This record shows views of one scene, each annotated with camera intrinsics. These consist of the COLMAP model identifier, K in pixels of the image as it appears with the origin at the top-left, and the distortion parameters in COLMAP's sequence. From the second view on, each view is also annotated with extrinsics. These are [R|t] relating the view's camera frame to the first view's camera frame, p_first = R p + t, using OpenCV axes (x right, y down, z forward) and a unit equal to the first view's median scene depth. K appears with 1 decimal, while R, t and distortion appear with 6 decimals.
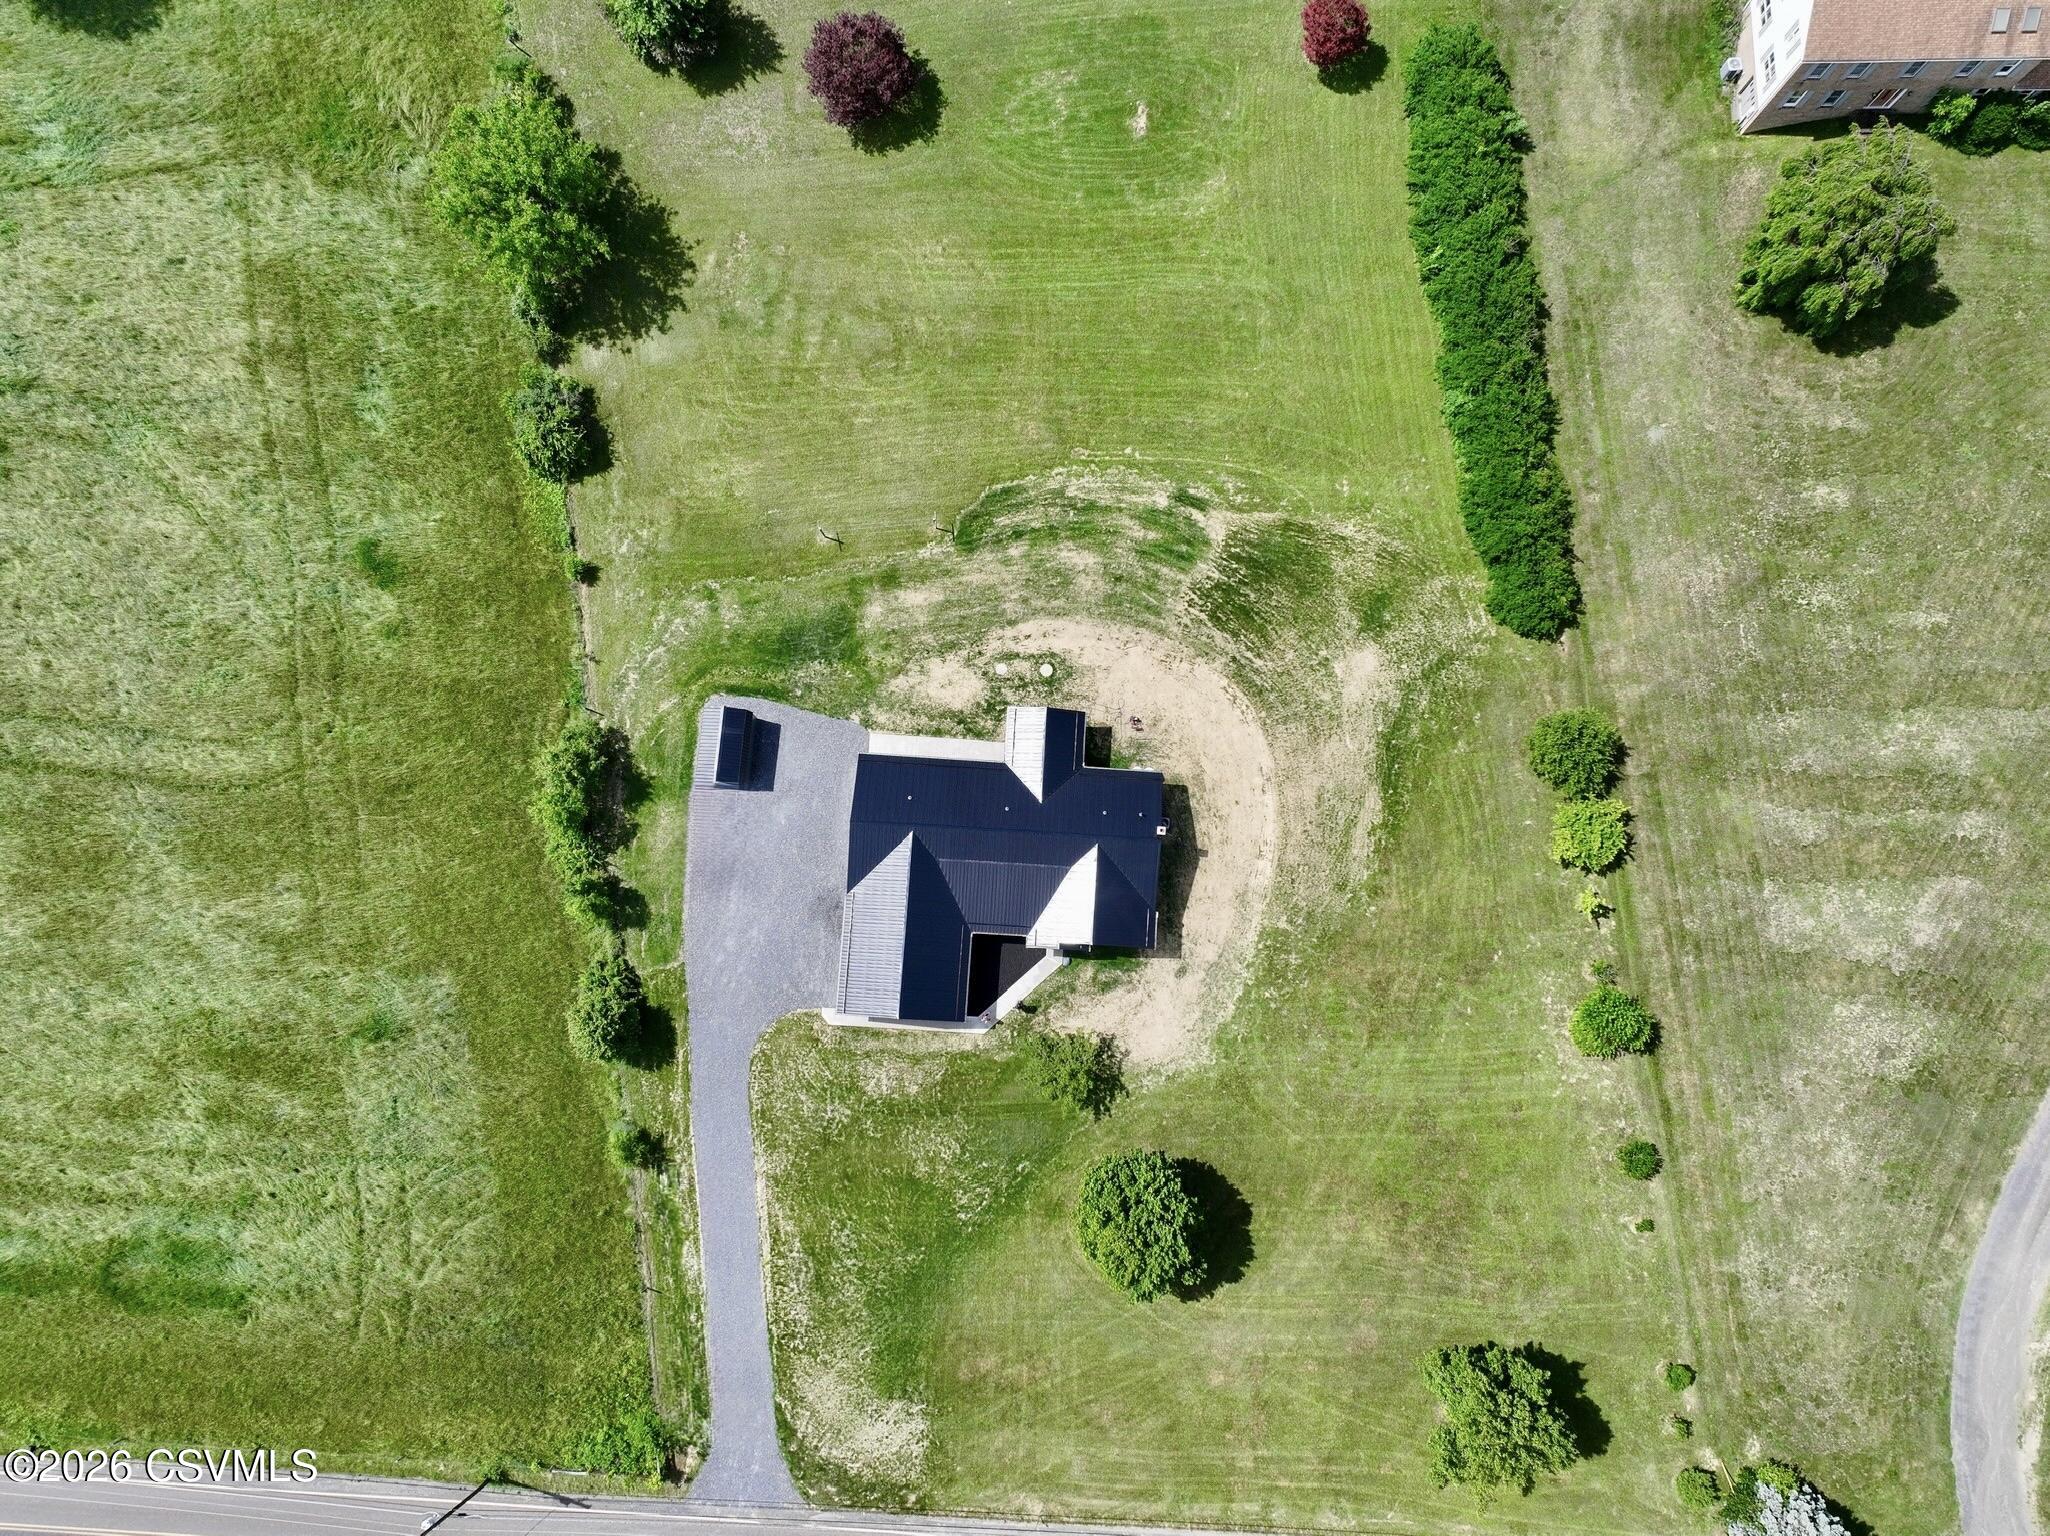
lens RADIAL K [[1449.9, 0, 1032.1], [0, 1449.9, 758.1], [0, 0, 1]] dist [0.000514, 0.011607]
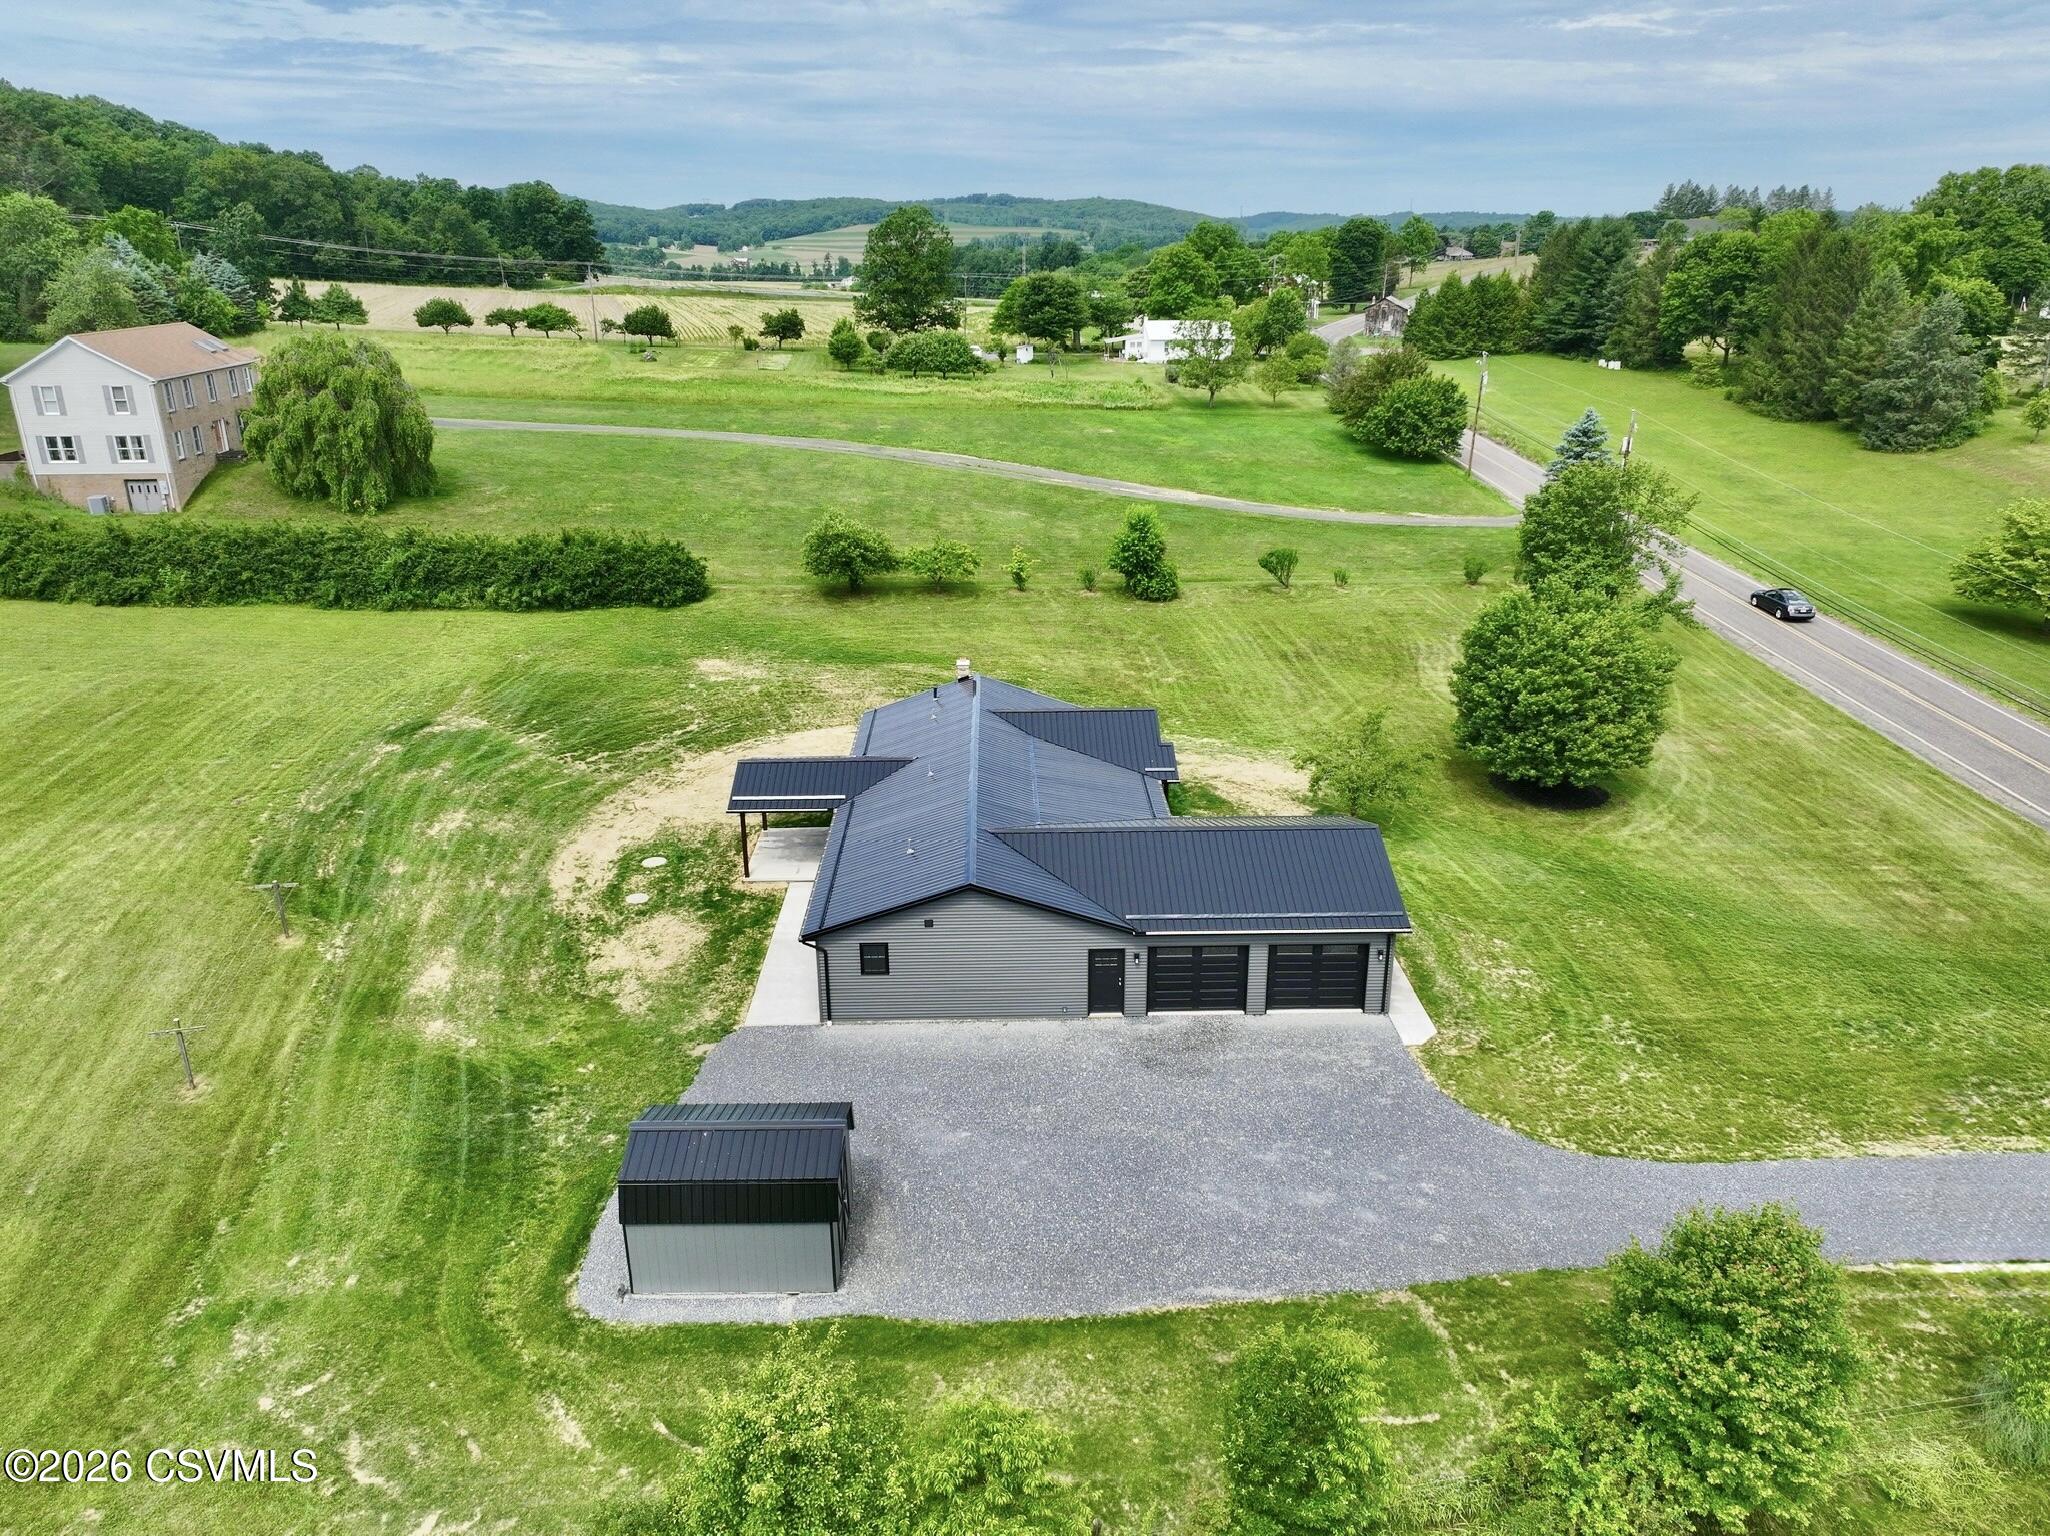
lens RADIAL K [[1449.9, 0, 1032.1], [0, 1449.9, 758.1], [0, 0, 1]] dist [0.000514, 0.011607]
pose [[-0.086596, -0.342266, 0.935604, -0.490813], [0.985857, 0.105816, 0.129958, 0.002591], [-0.143482, 0.933626, 0.328262, 0.785417]]
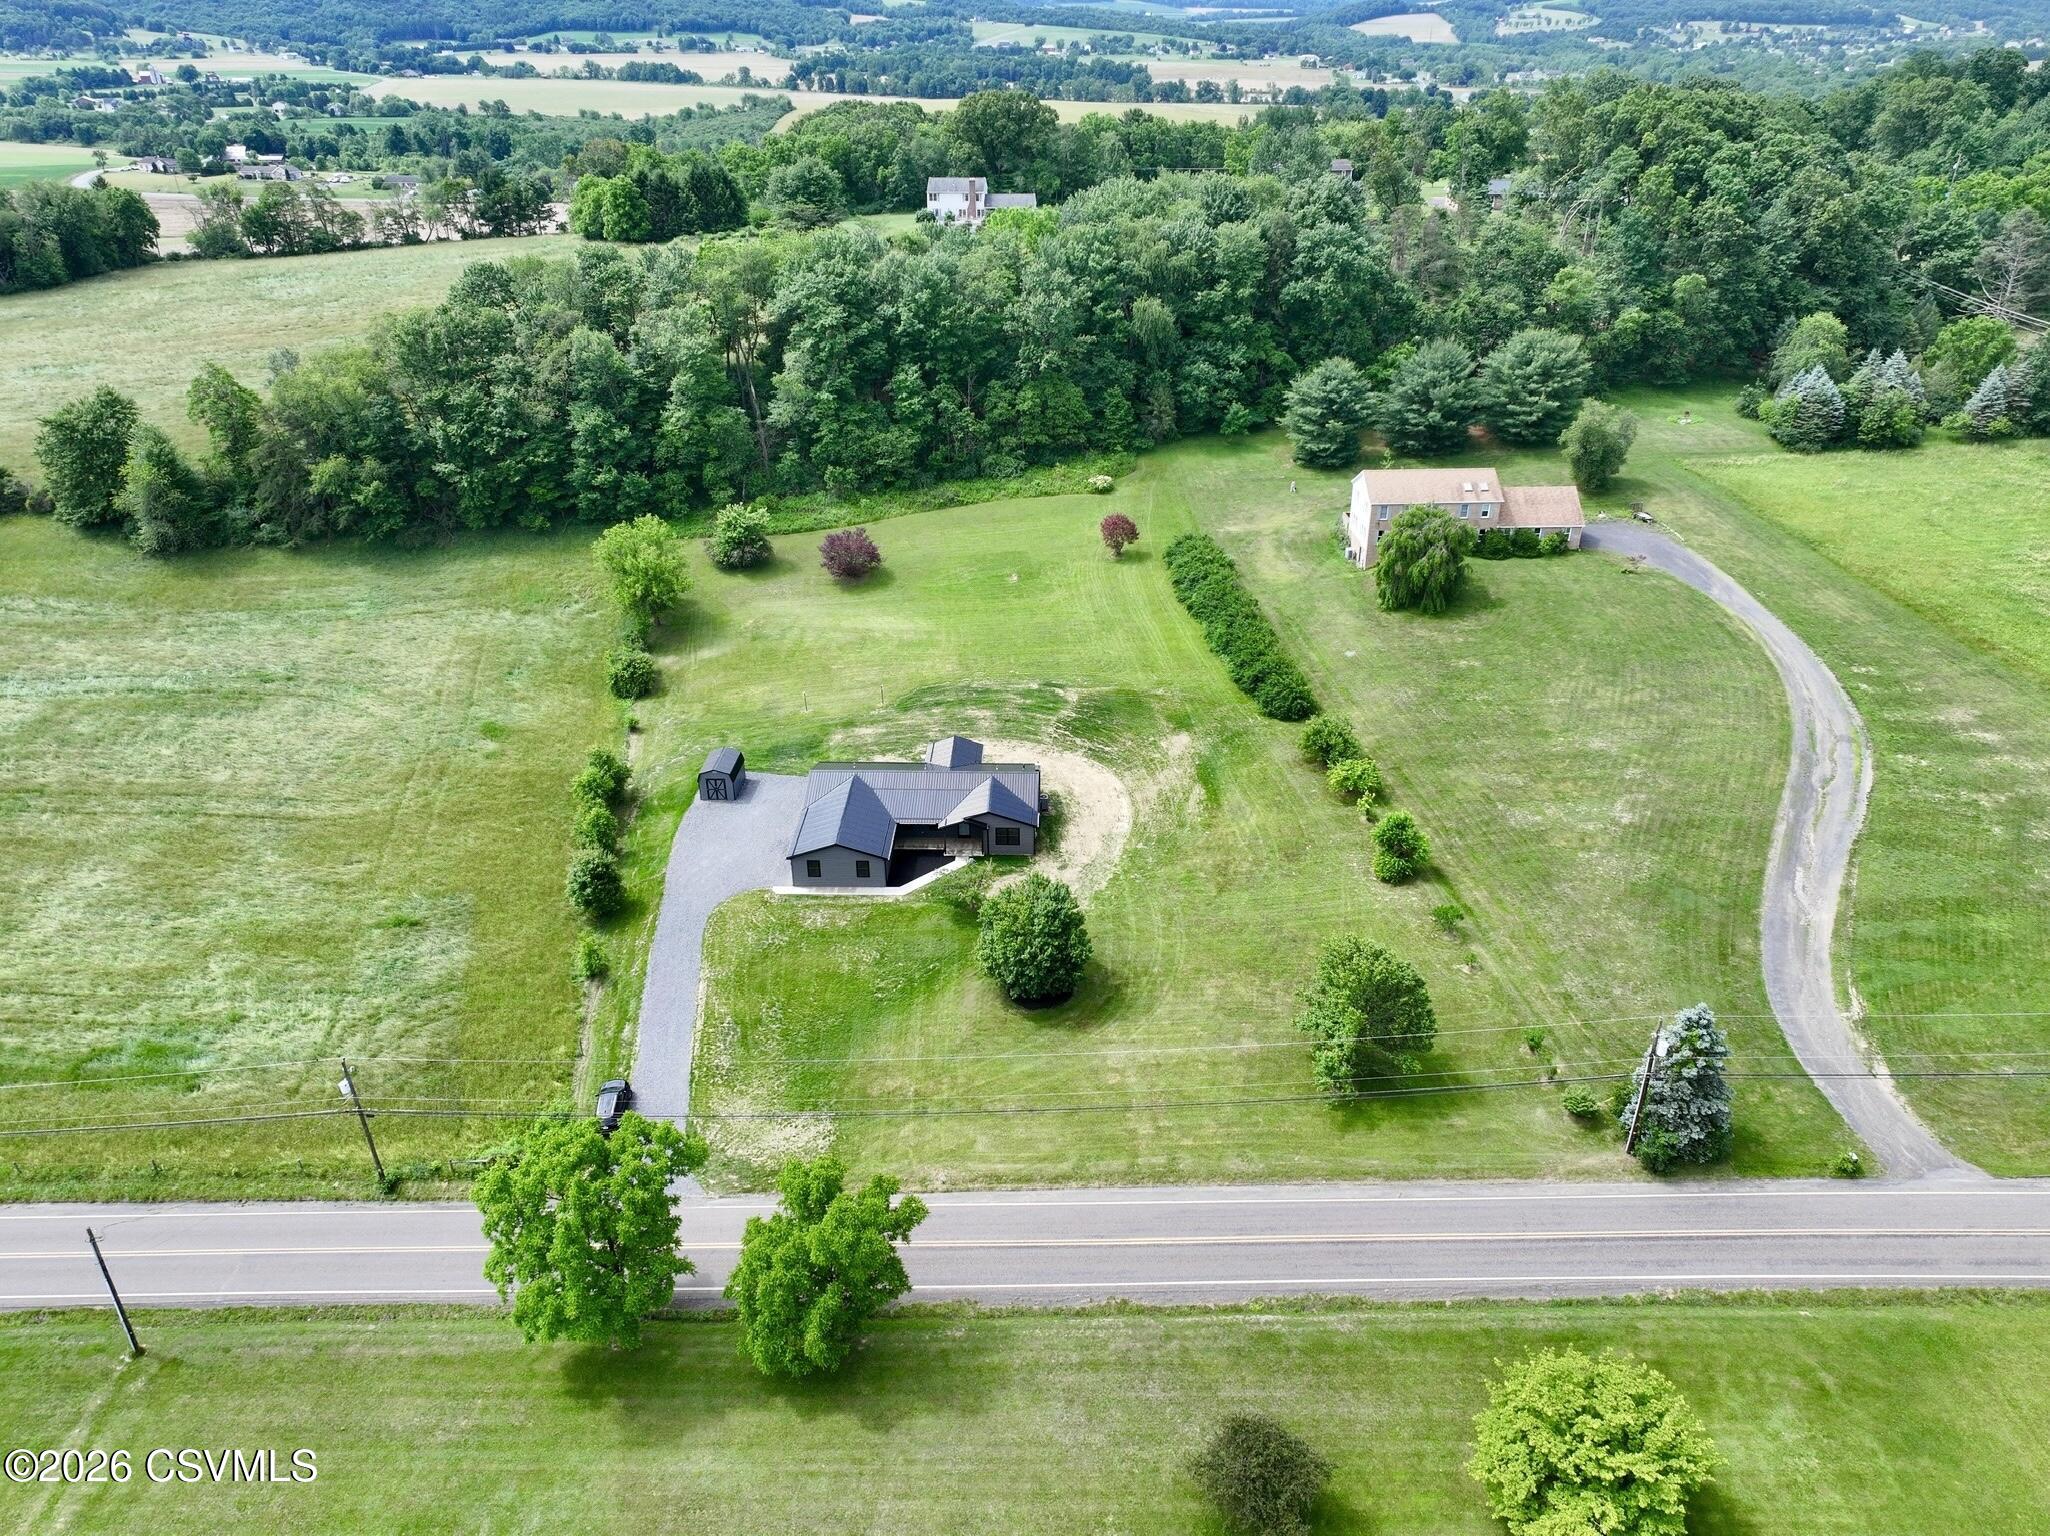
lens RADIAL K [[1449.9, 0, 1032.1], [0, 1449.9, 758.1], [0, 0, 1]] dist [0.000514, 0.011607]
pose [[0.999206, -0.025635, 0.030508, 0.040093], [0.039730, 0.581910, -0.812282, 1.099703], [0.003070, 0.812849, 0.582466, 0.188807]]
